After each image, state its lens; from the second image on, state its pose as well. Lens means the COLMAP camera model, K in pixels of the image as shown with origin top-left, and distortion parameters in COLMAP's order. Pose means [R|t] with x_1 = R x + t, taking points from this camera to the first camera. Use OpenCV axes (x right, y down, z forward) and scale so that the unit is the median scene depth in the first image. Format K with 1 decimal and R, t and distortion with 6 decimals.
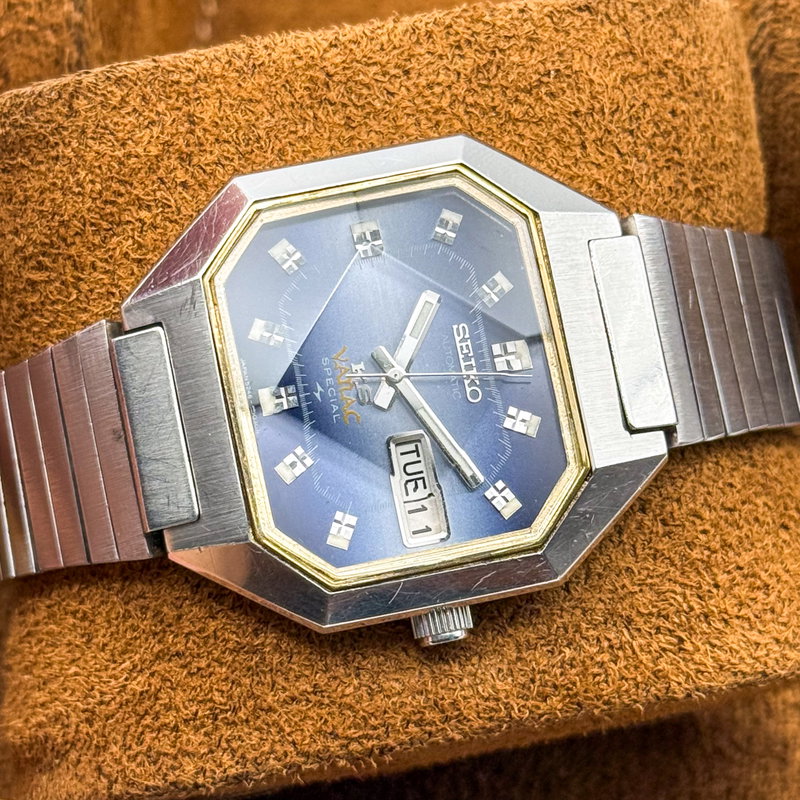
lens RADIAL K [[2508.0, 0, 412.9], [0, 2508.0, 401.3], [0, 0, 1]] dist [0.149859, 0.742040]
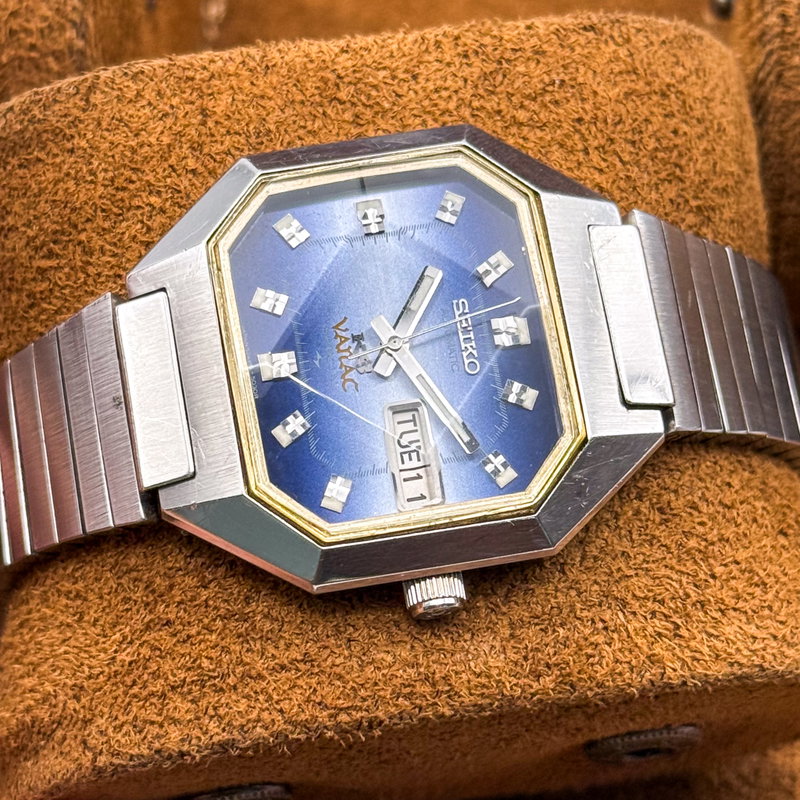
lens RADIAL K [[2508.0, 0, 412.9], [0, 2508.0, 401.3], [0, 0, 1]] dist [0.149859, 0.742040]
pose [[0.999570, 0.023092, -0.018081, 0.018716], [-0.025781, 0.985740, -0.166287, 0.174971], [0.013983, 0.166681, 0.985912, 0.008304]]
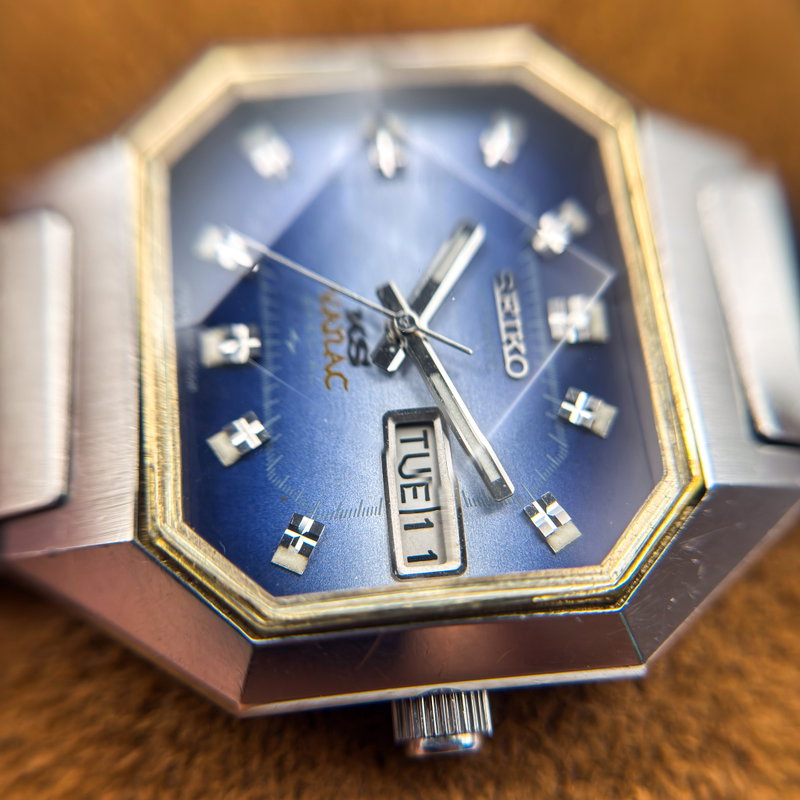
lens RADIAL K [[899.8, 0, 403.8], [0, 899.8, 419.7], [0, 0, 1]] dist [0.675973, -1.152318]
pose [[0.995029, 0.089496, -0.043668, 0.005710], [-0.096390, 0.975722, -0.196661, 0.062281], [0.025007, 0.199893, 0.979499, 0.738595]]
